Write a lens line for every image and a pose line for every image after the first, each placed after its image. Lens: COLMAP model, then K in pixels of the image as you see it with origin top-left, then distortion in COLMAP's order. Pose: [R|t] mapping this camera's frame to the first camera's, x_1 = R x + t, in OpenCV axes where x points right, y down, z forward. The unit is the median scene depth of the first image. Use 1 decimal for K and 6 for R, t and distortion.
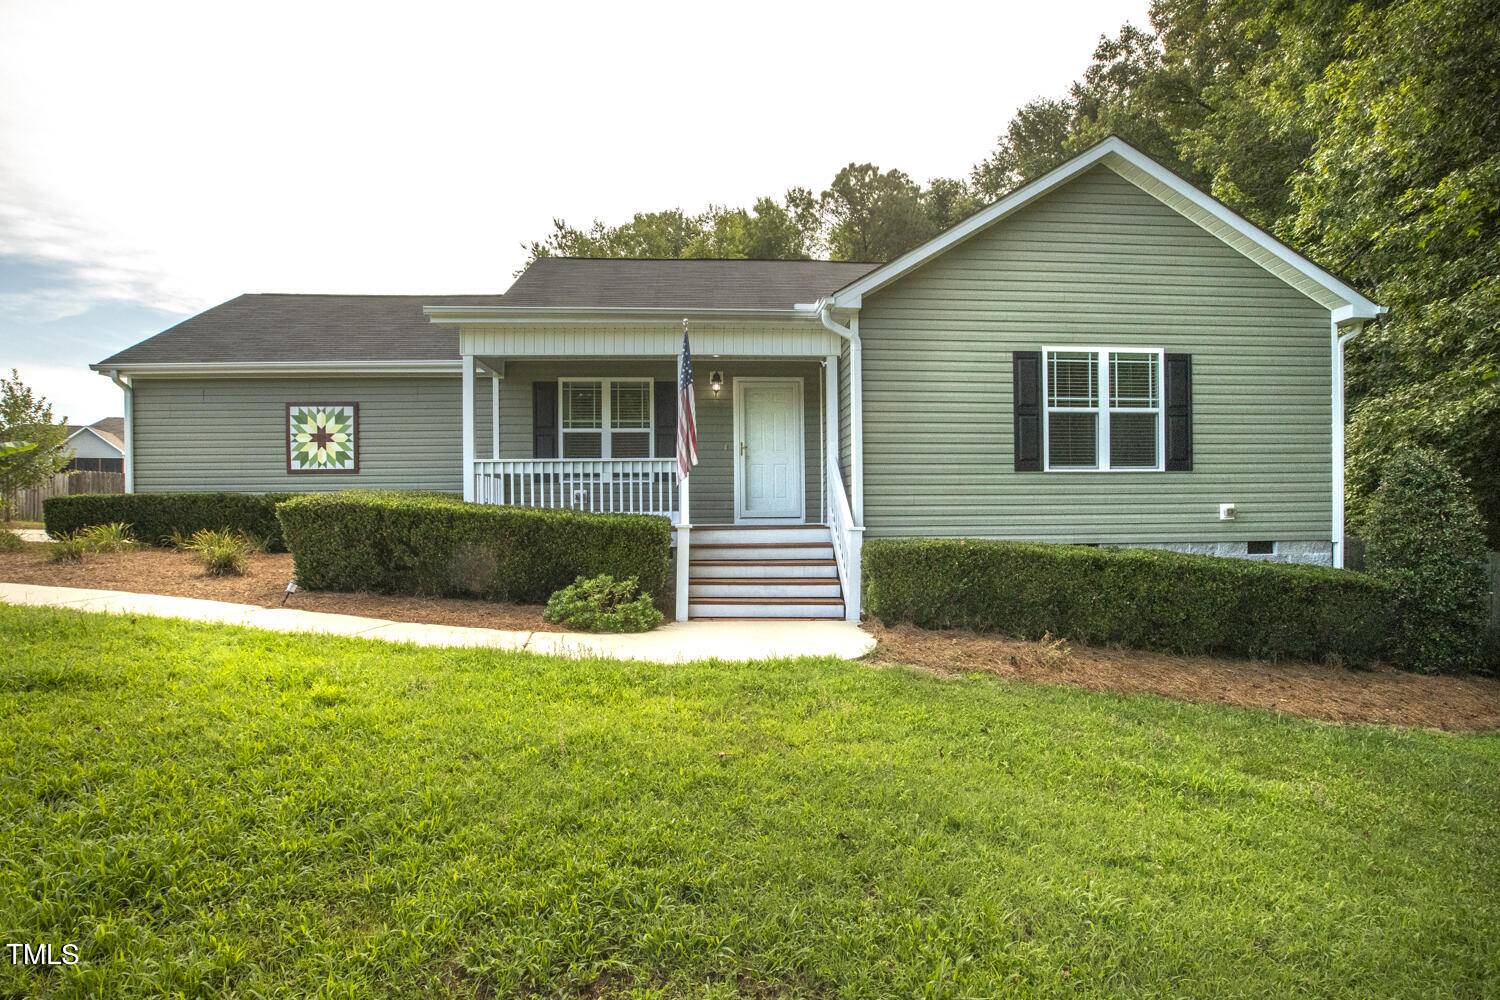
lens RADIAL K [[686.7, 0, 708.0], [0, 686.7, 499.9], [0, 0, 1]] dist [-0.055819, 0.024805]
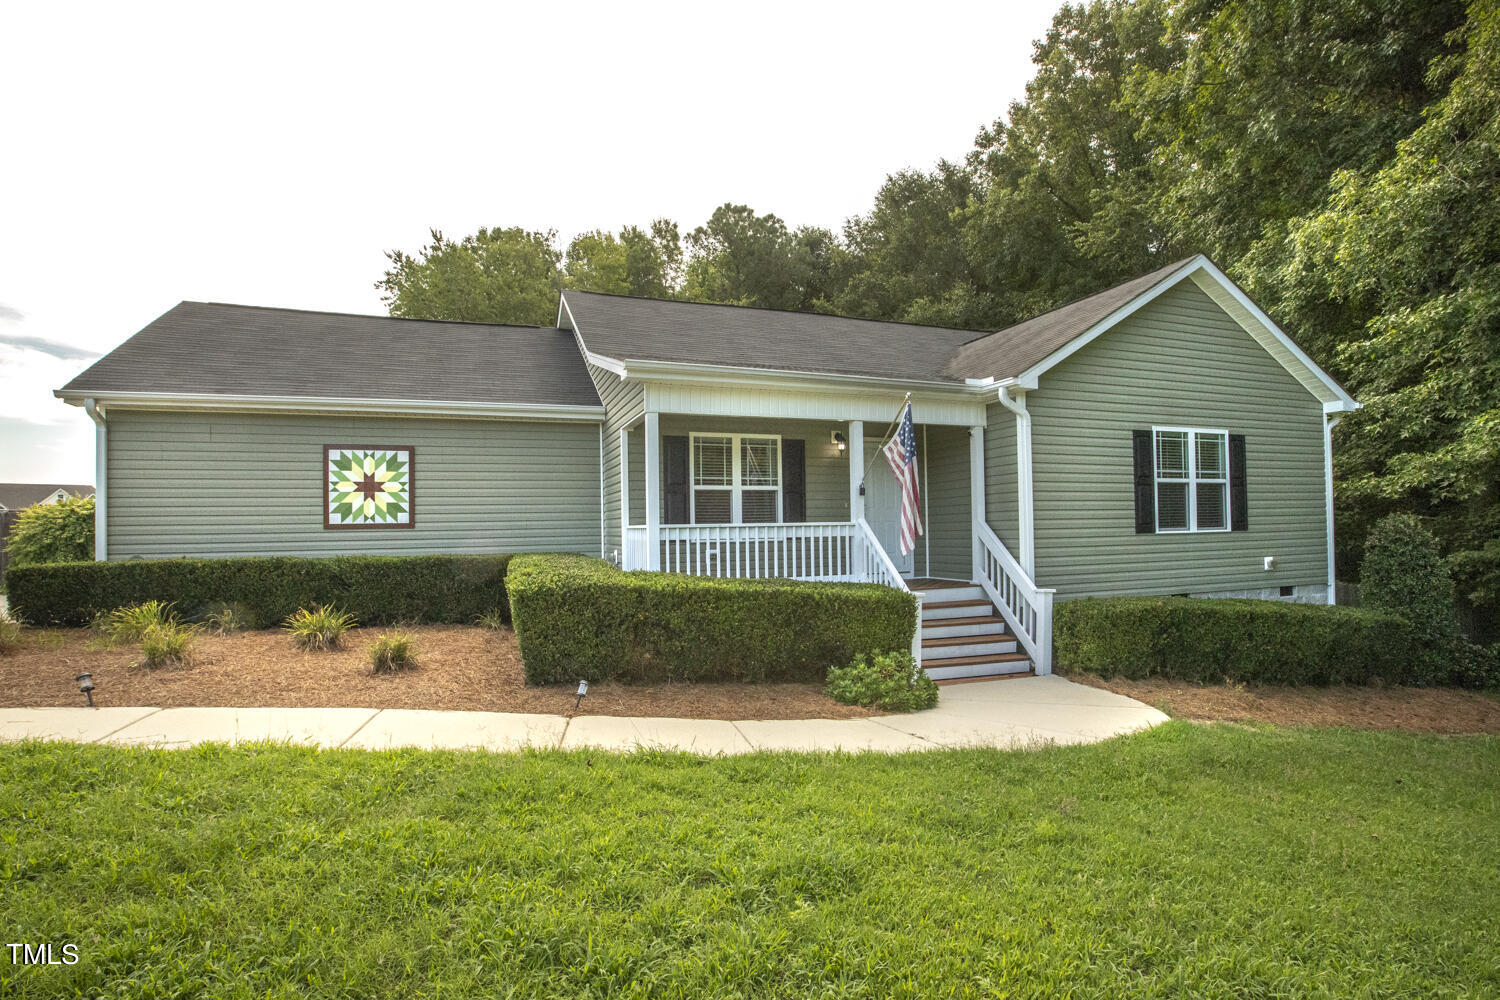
lens RADIAL K [[686.7, 0, 708.0], [0, 686.7, 499.9], [0, 0, 1]] dist [-0.055819, 0.024805]
pose [[0.964245, 0.002966, 0.264997, -0.445905], [0.005032, 0.999552, -0.029496, -0.055376], [-0.264966, 0.029775, 0.963798, 0.069035]]
